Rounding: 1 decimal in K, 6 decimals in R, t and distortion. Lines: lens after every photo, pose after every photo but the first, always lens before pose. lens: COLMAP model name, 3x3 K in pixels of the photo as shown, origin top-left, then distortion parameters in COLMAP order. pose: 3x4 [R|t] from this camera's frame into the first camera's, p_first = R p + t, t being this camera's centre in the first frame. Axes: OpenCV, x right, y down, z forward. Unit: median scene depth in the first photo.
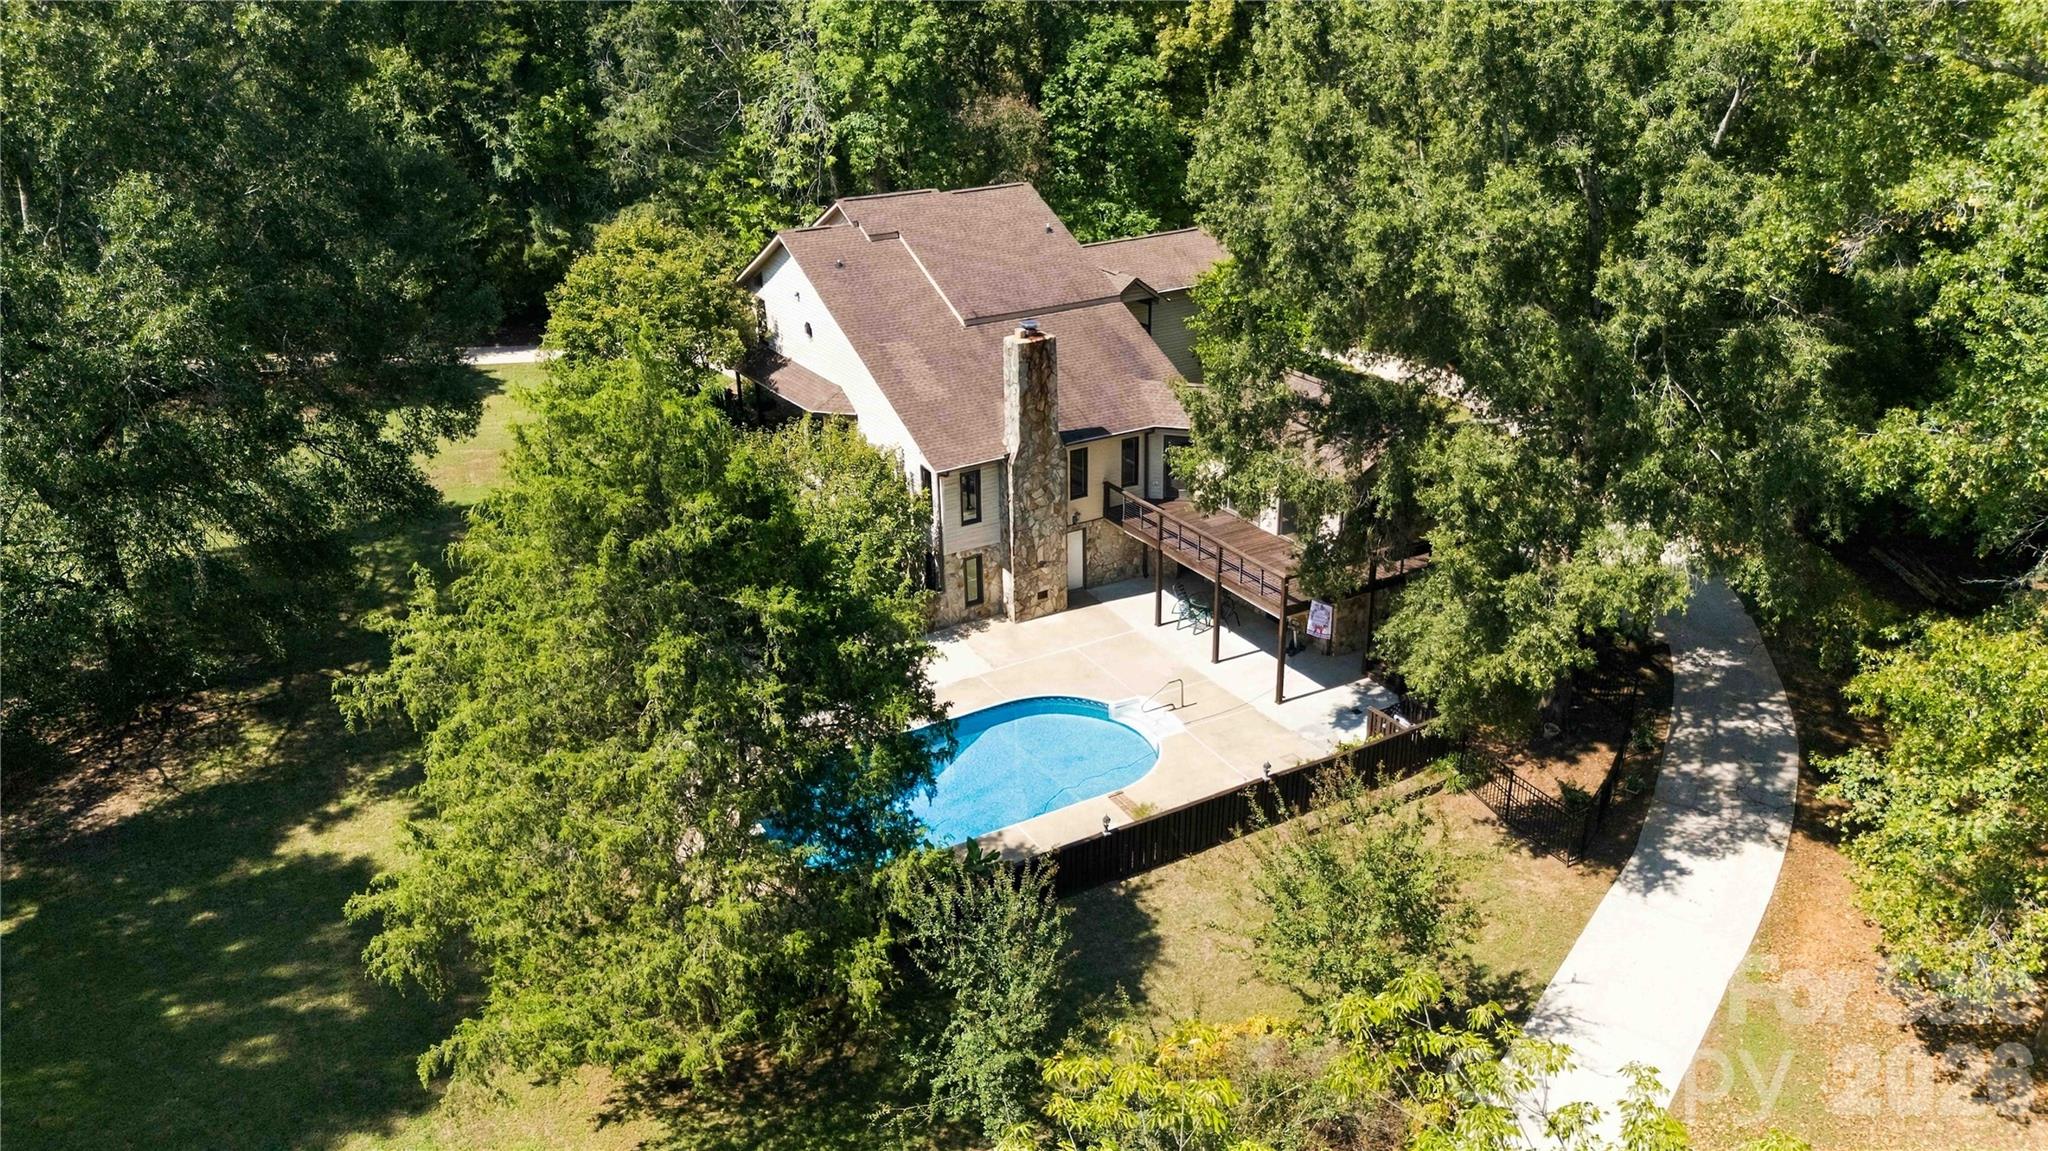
lens RADIAL K [[1504.5, 0, 1030.9], [0, 1504.5, 575.1], [0, 0, 1]] dist [0.069973, -0.067944]
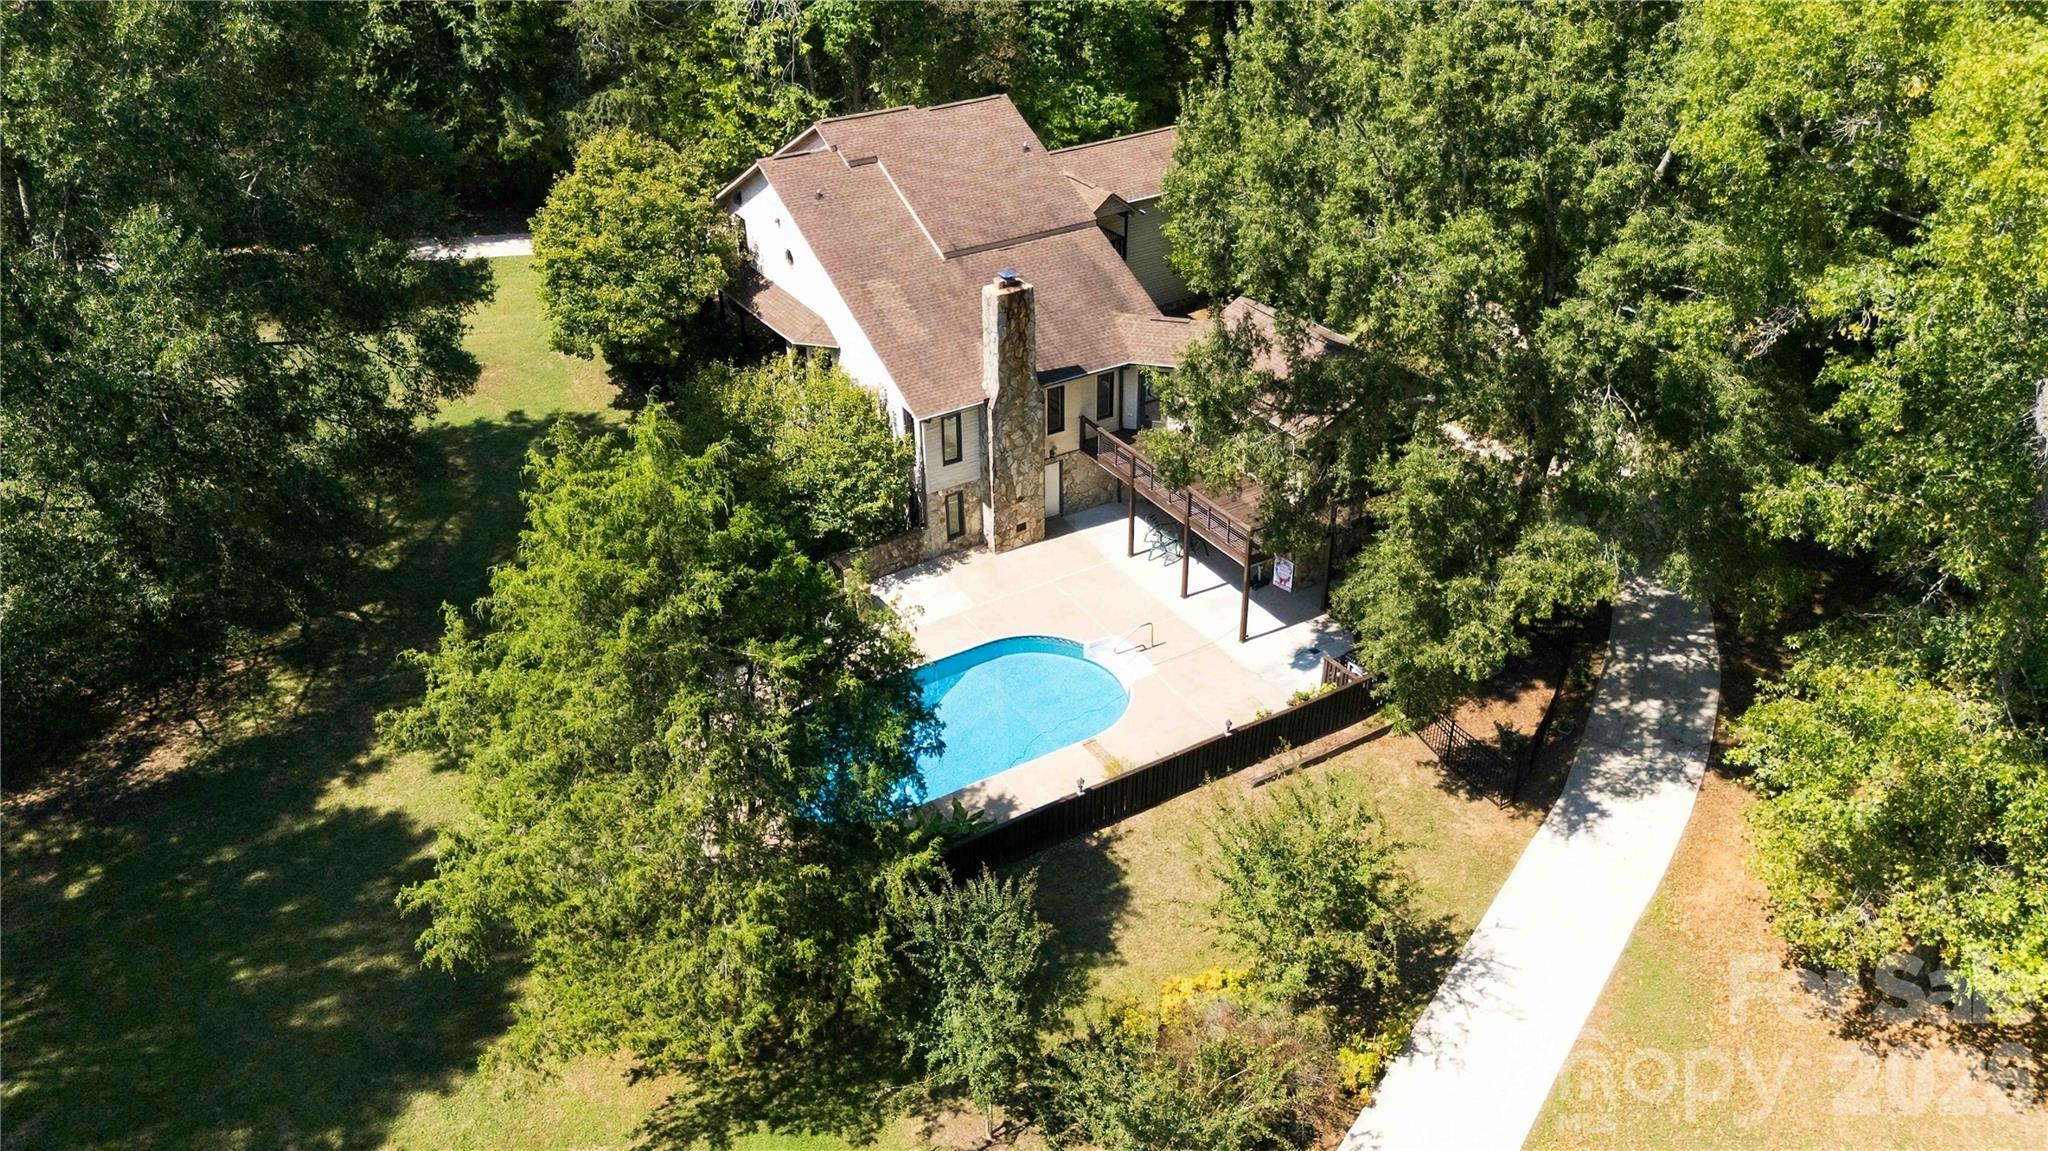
lens RADIAL K [[1504.5, 0, 1030.9], [0, 1504.5, 575.1], [0, 0, 1]] dist [0.069973, -0.067944]
pose [[0.999878, -0.003611, 0.015197, -0.001919], [0.001438, 0.990057, 0.140658, -0.136660], [-0.015554, -0.140619, 0.989942, -0.059234]]
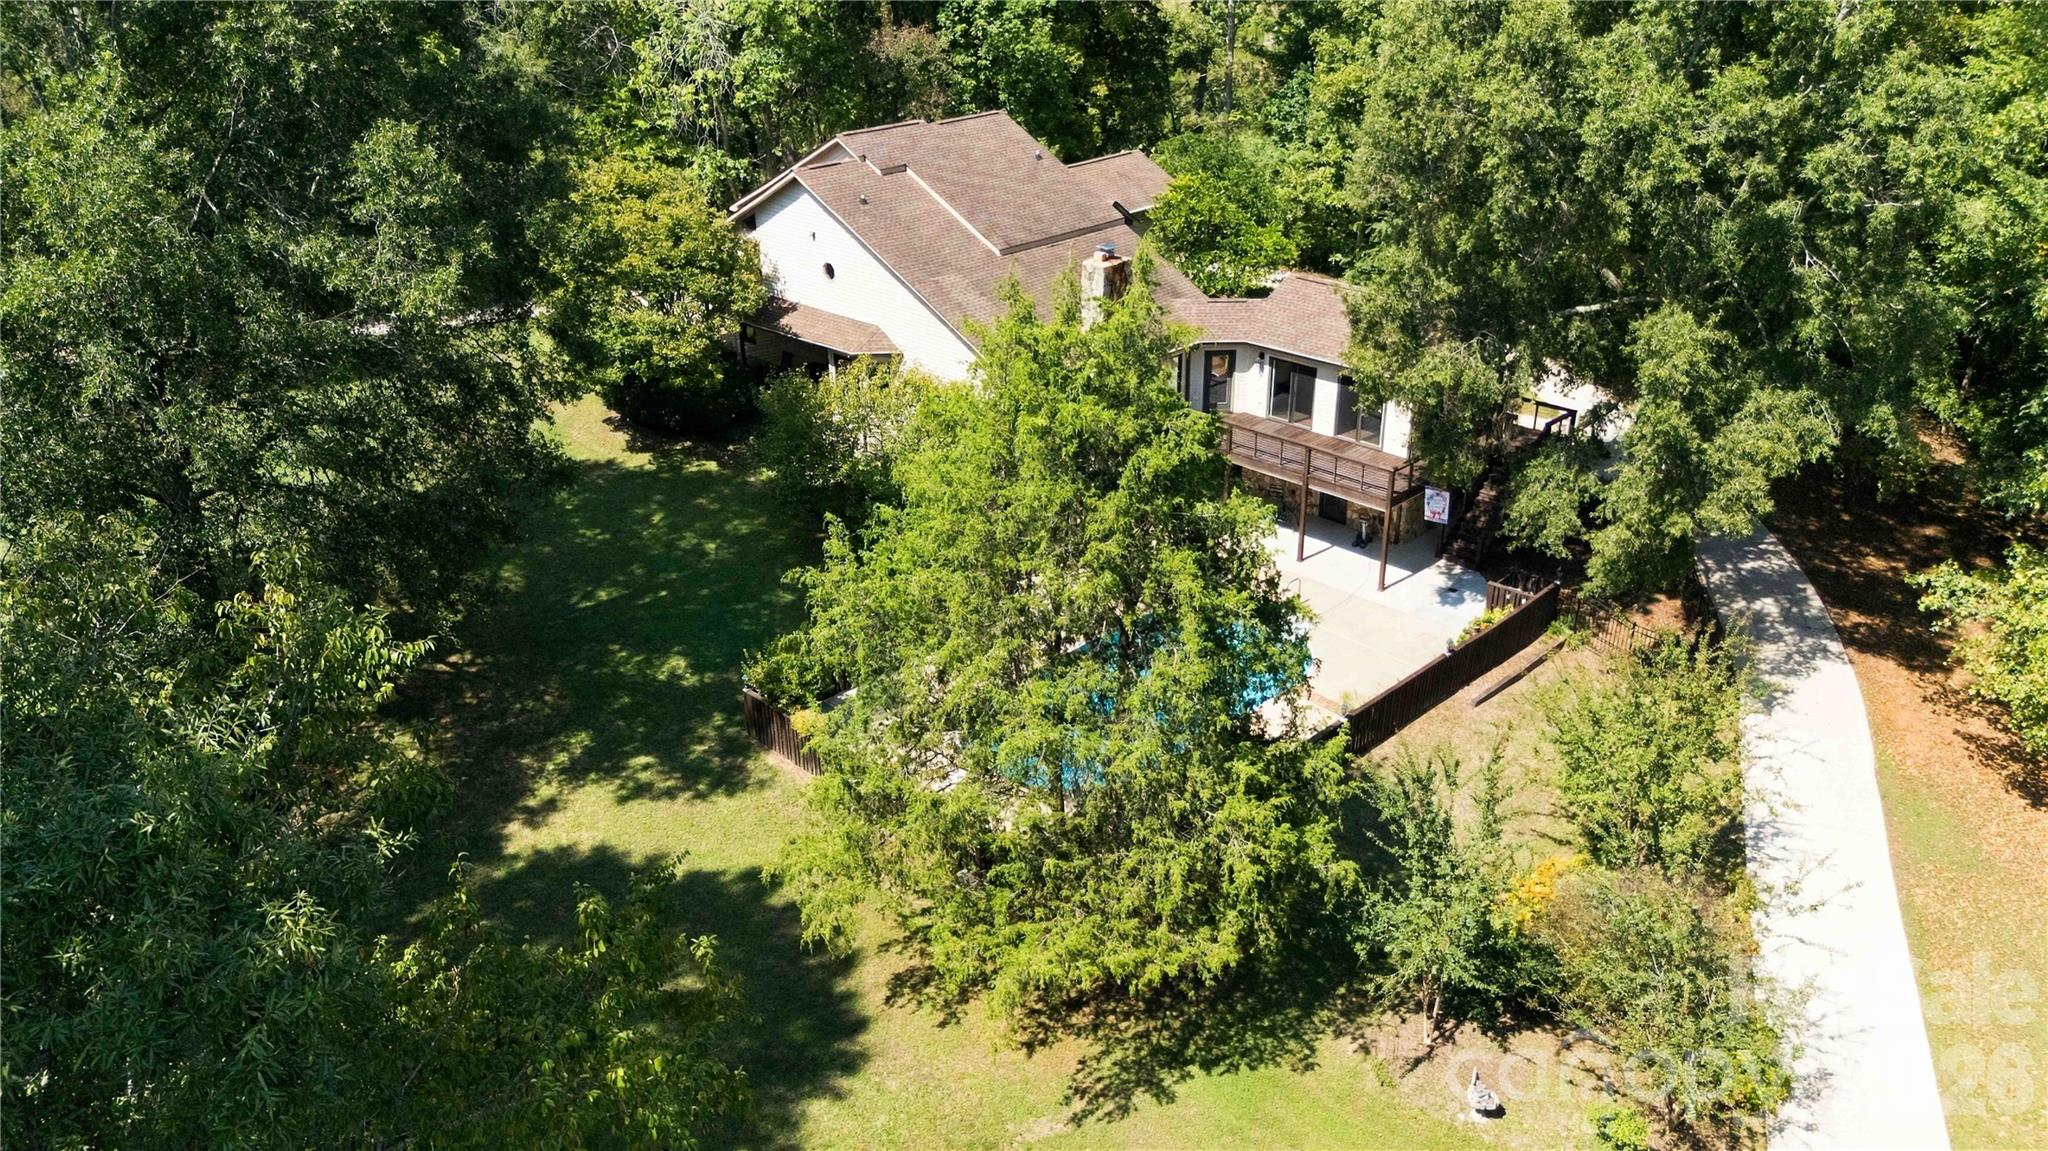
lens RADIAL K [[1504.5, 0, 1030.9], [0, 1504.5, 575.1], [0, 0, 1]] dist [0.069973, -0.067944]
pose [[0.968678, -0.105202, 0.224933, -0.381659], [0.096704, 0.994131, 0.048500, -0.001967], [-0.228715, -0.025229, 0.973166, 0.022232]]
